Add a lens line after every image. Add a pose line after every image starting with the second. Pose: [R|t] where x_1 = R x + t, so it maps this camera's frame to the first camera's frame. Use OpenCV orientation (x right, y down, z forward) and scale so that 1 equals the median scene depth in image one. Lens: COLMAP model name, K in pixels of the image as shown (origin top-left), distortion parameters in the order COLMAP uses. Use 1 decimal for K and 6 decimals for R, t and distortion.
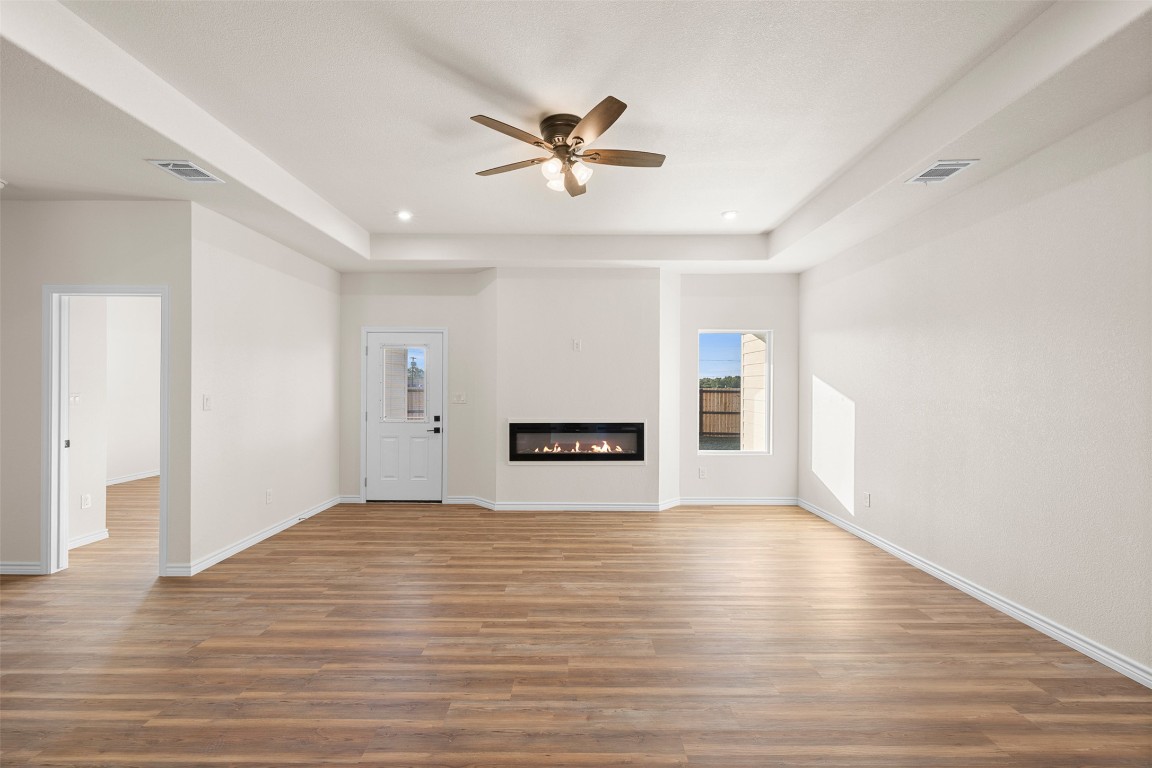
lens RADIAL K [[487.1, 0, 581.0], [0, 487.1, 390.3], [0, 0, 1]] dist [-0.004125, 0.000218]
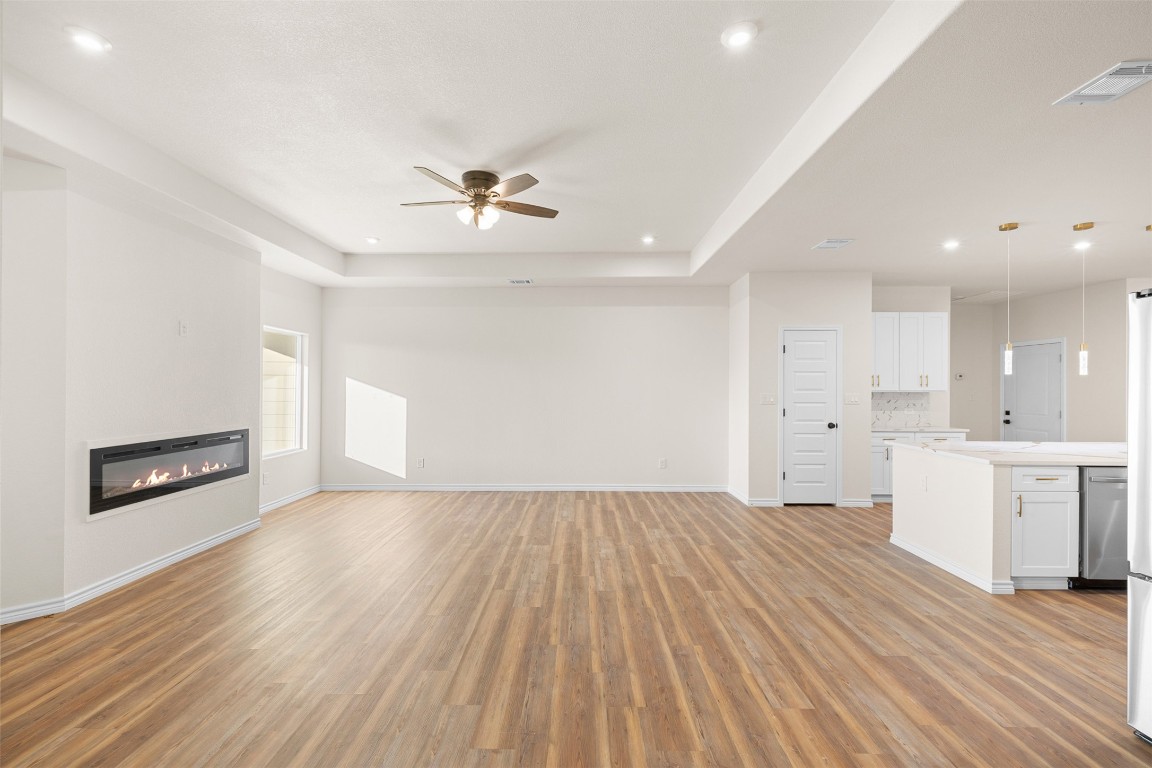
lens RADIAL K [[487.1, 0, 575.6], [0, 487.1, 381.0], [0, 0, 1]] dist [-0.004125, 0.000218]
pose [[0.014207, 0.010567, 0.999843, -0.739050], [0.006648, 0.999921, -0.010663, -0.004150], [-0.999877, 0.006798, 0.014136, 0.423617]]
